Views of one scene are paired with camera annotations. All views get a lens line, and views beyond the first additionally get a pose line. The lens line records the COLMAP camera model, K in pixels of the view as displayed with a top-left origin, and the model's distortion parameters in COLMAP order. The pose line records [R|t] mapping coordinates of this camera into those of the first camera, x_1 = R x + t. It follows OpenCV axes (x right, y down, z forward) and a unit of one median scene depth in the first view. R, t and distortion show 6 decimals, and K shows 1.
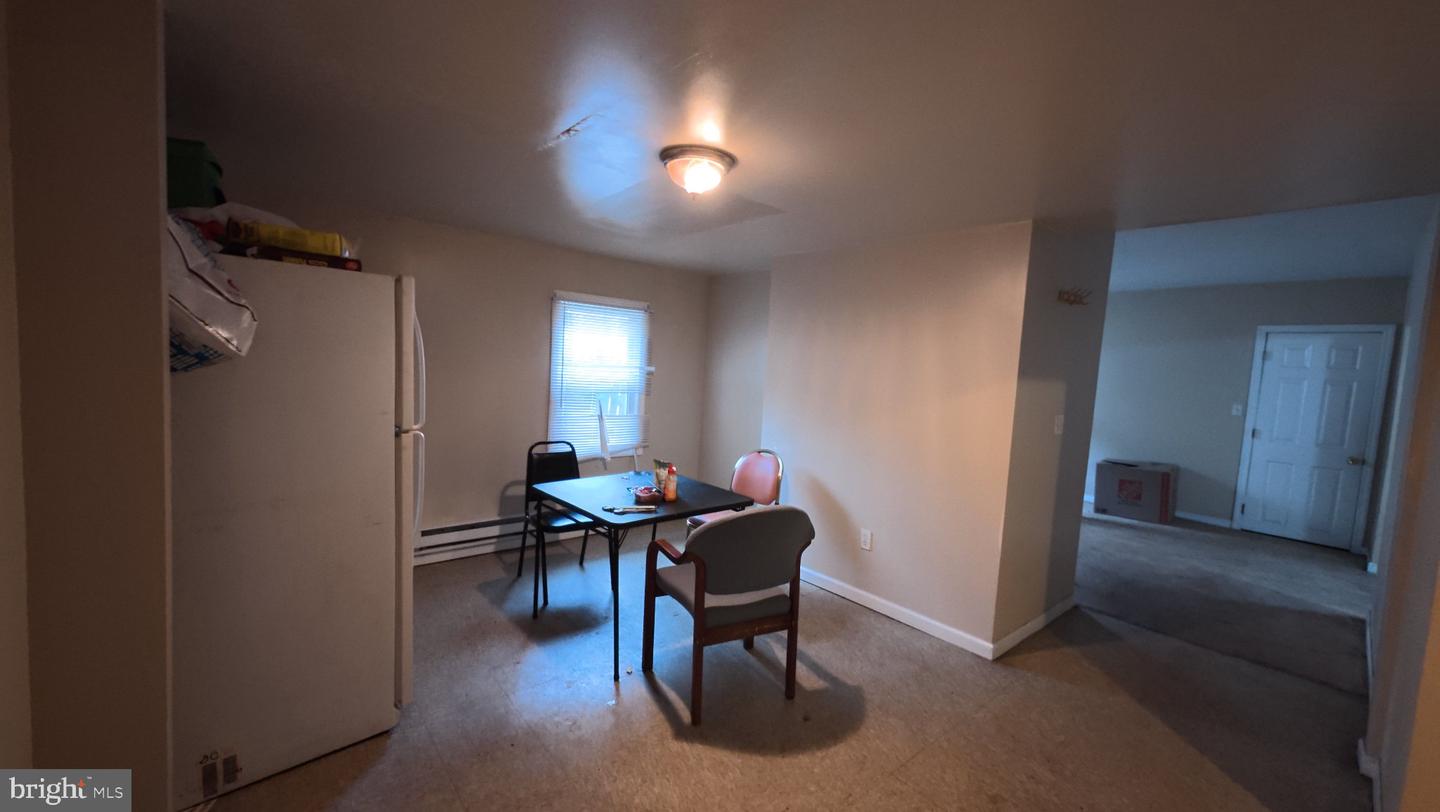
lens RADIAL K [[560.9, 0, 719.1], [0, 560.9, 403.3], [0, 0, 1]] dist [-0.000066, 0.000063]
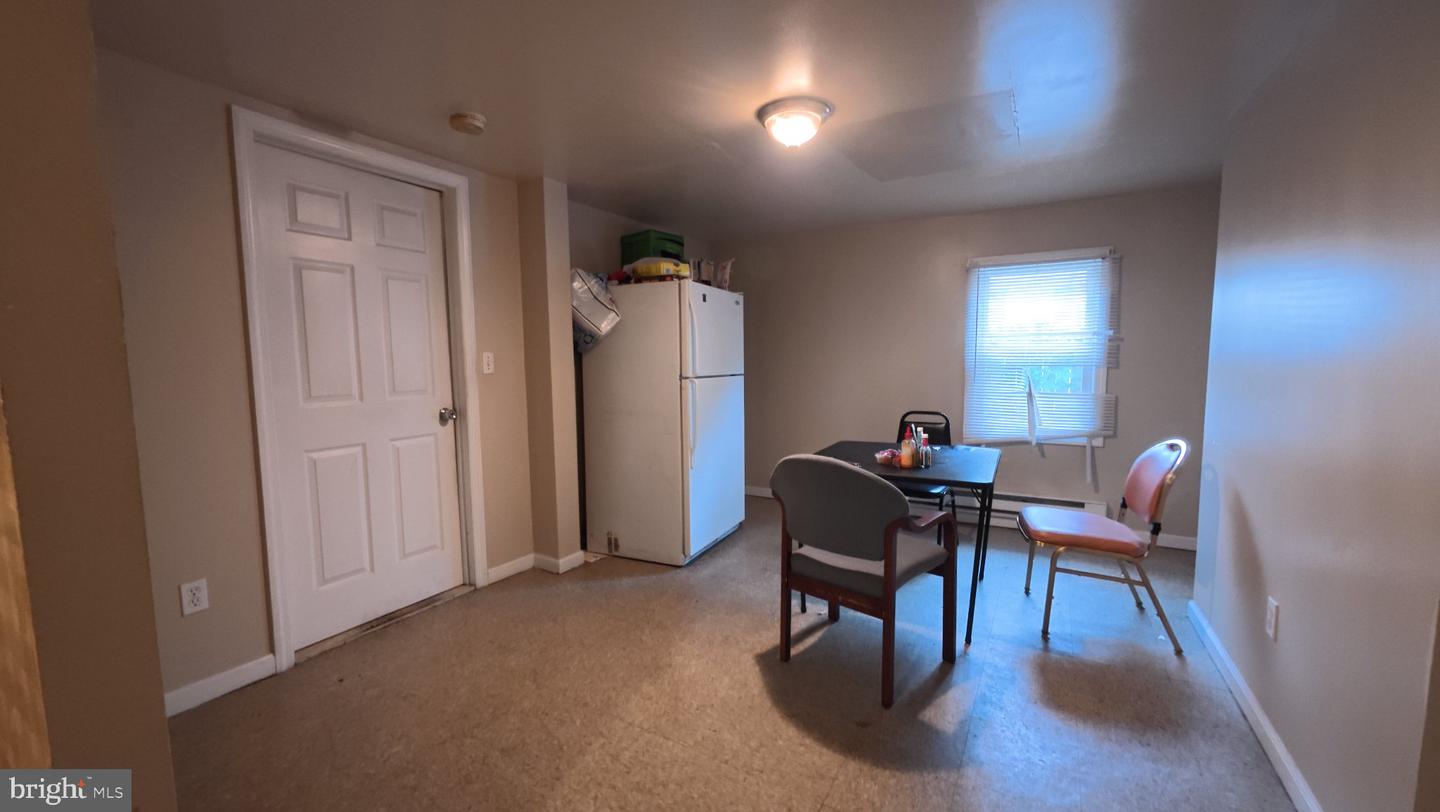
lens RADIAL K [[560.9, 0, 719.1], [0, 560.9, 403.3], [0, 0, 1]] dist [-0.000066, 0.000063]
pose [[0.329260, 0.023964, -0.943935, 0.542884], [-0.037202, 0.999231, 0.012391, 0.055778], [0.943506, 0.031037, 0.329898, 0.328207]]
